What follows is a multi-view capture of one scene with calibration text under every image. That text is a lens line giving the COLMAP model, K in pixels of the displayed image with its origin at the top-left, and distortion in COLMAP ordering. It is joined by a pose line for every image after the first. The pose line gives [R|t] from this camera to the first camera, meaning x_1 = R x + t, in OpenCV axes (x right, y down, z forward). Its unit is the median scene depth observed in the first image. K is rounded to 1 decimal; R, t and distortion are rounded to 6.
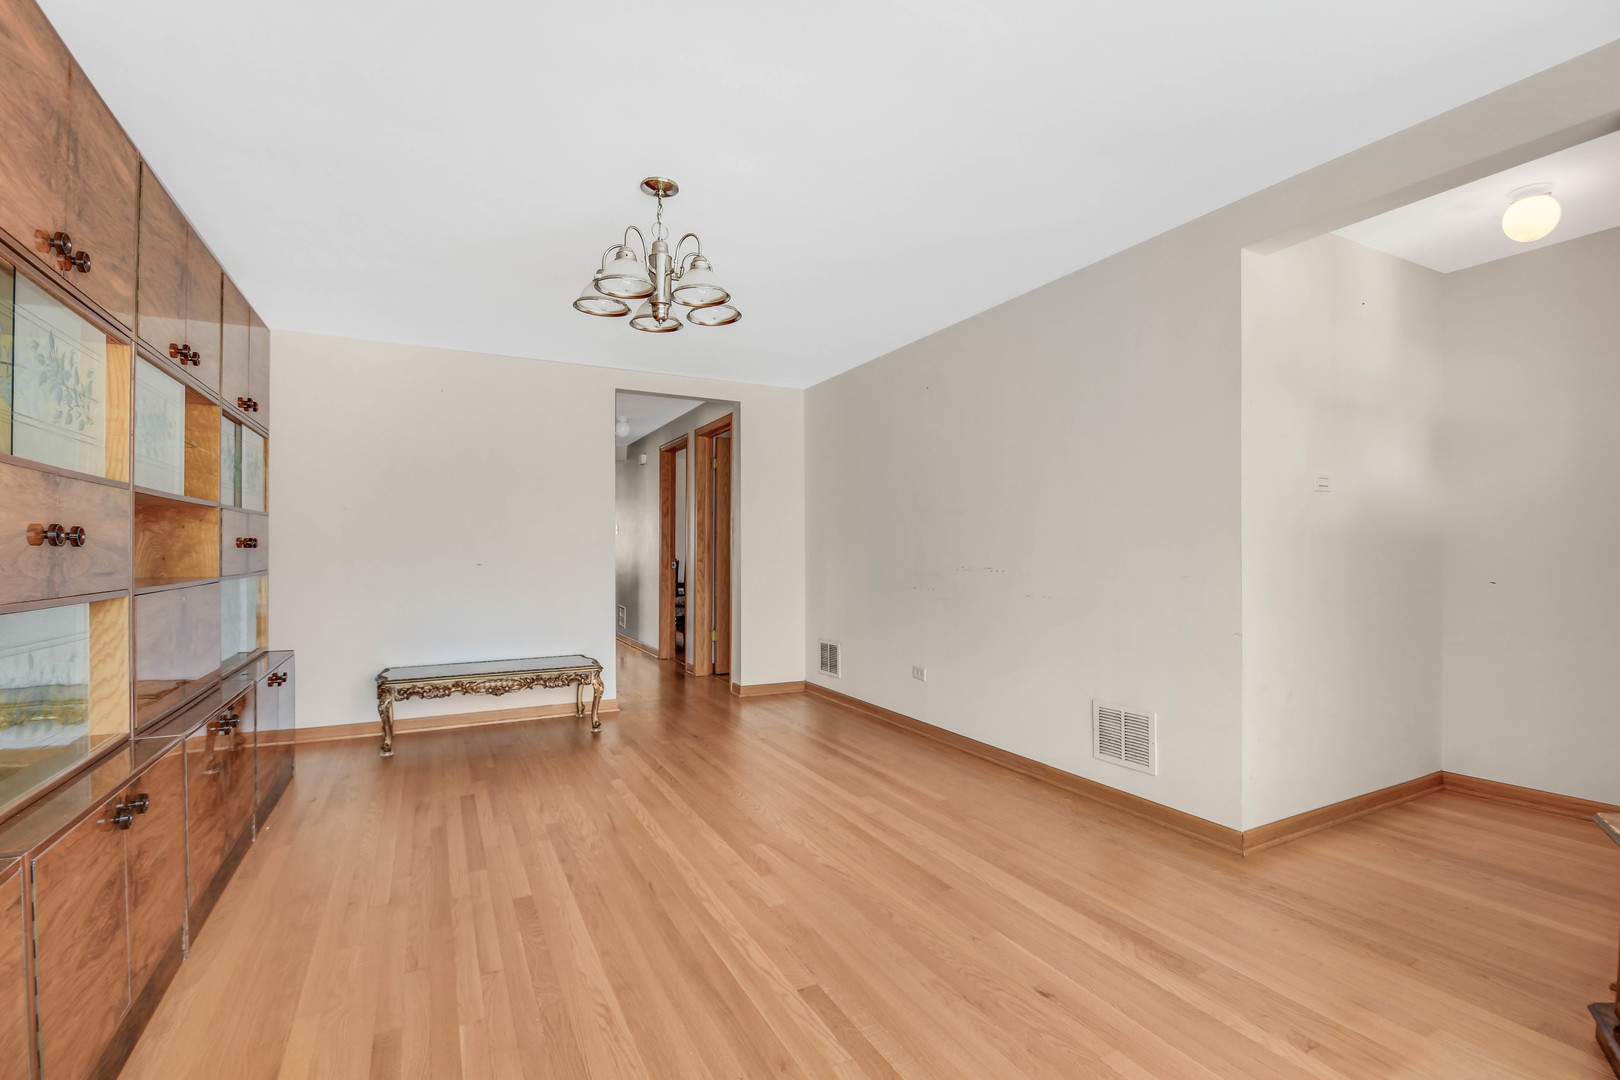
lens RADIAL K [[739.8, 0, 818.0], [0, 739.8, 546.9], [0, 0, 1]] dist [-0.006301, -0.012194]
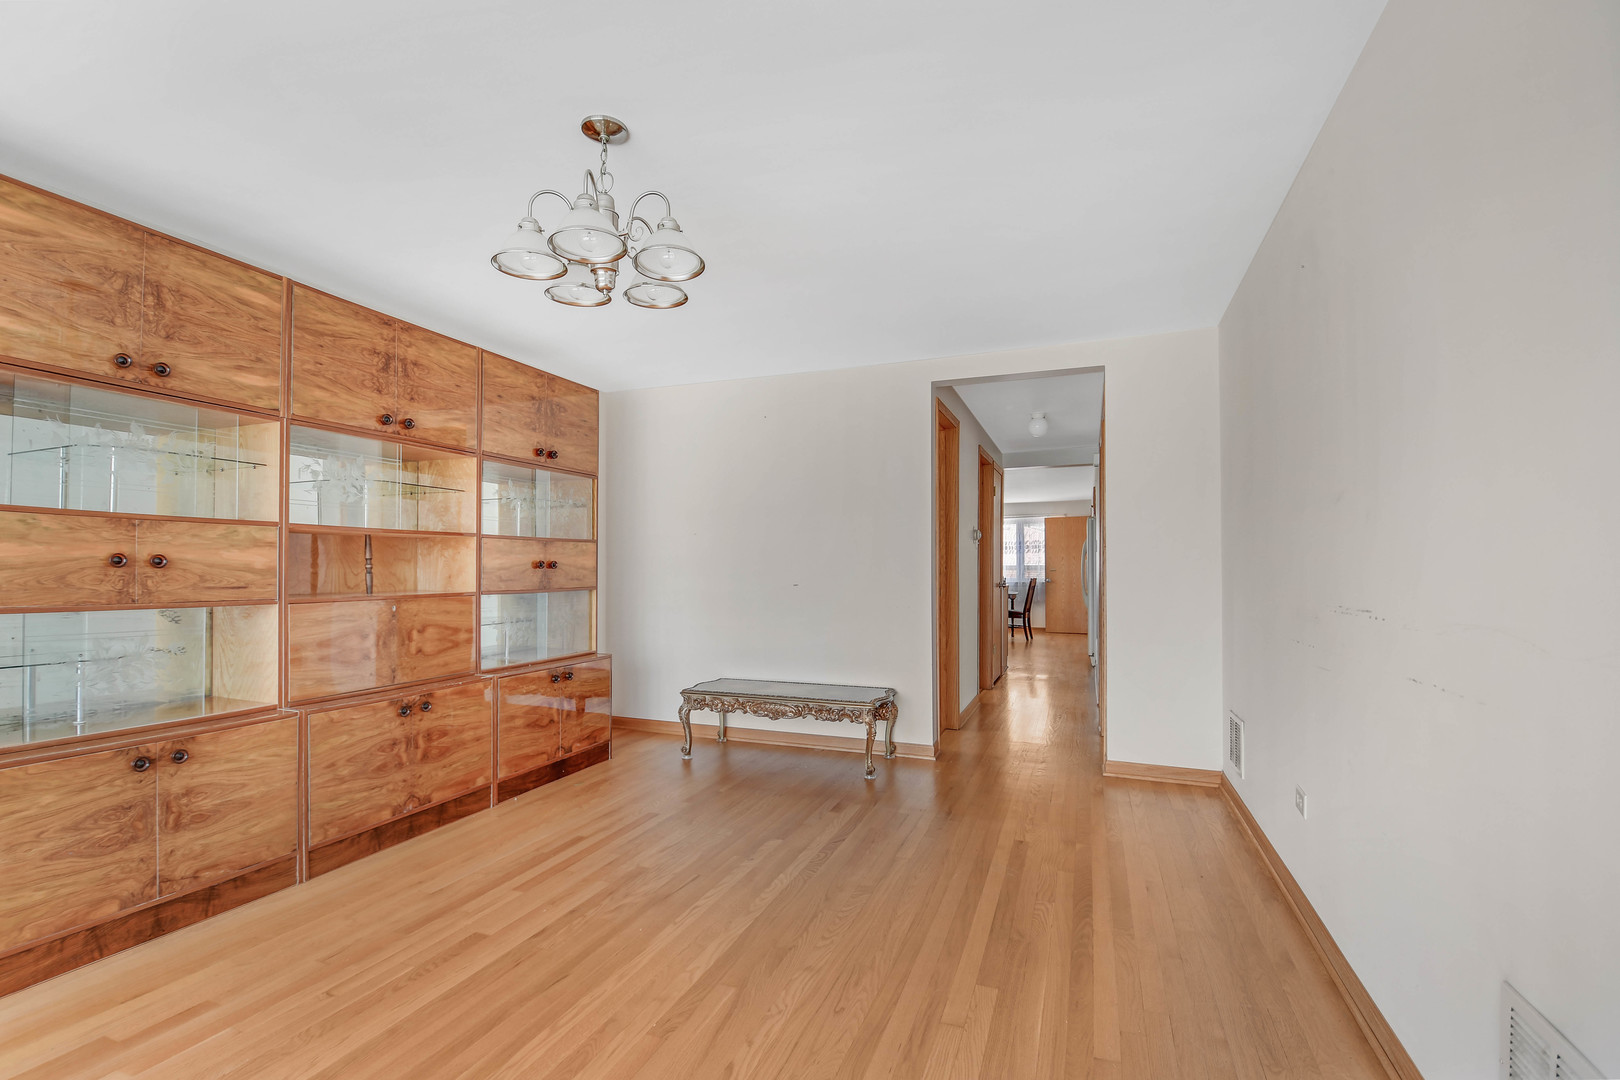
lens RADIAL K [[739.8, 0, 771.4], [0, 739.8, 561.7], [0, 0, 1]] dist [-0.006301, -0.012194]
pose [[0.630668, -0.007789, -0.776014, 0.491911], [0.003108, 0.999967, -0.007511, 0.000241], [0.776047, 0.002325, 0.630671, 0.580632]]
